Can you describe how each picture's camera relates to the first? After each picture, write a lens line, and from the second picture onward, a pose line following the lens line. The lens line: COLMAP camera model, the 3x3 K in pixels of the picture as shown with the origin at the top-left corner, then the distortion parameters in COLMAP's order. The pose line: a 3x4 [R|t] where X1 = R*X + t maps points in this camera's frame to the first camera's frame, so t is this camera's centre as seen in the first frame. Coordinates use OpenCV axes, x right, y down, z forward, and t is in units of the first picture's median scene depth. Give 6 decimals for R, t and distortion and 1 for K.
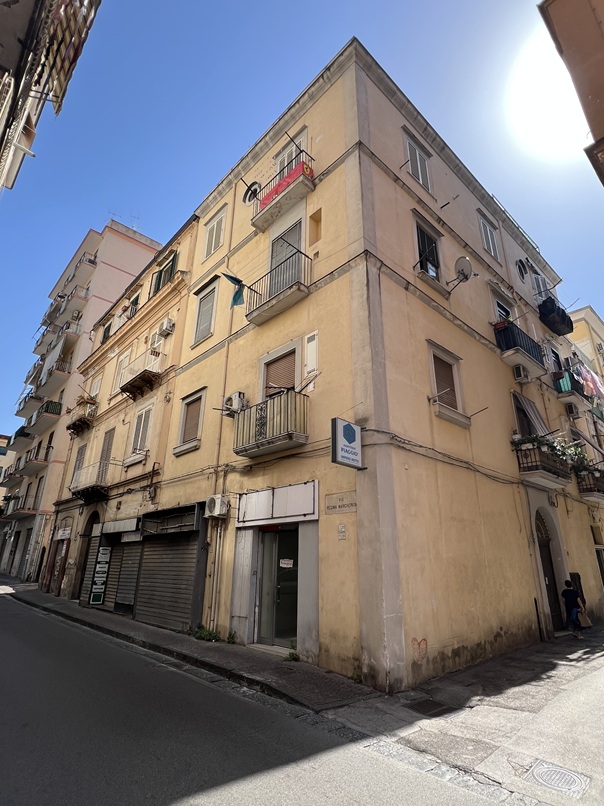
lens RADIAL K [[425.1, 0, 305.2], [0, 425.1, 400.4], [0, 0, 1]] dist [-0.000508, -0.000812]
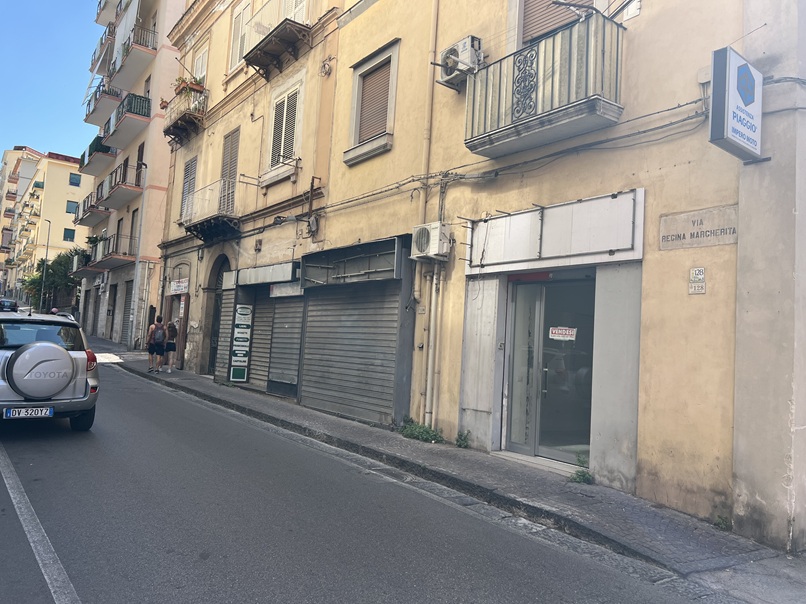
lens RADIAL K [[609.0, 0, 402.6], [0, 609.0, 301.4], [0, 0, 1]] dist [0.058976, -0.059957]
pose [[0.991341, 0.039894, -0.125109, -0.136564], [-0.002347, 0.957966, 0.286871, 0.082925], [0.131294, -0.284094, 0.949764, 0.150484]]
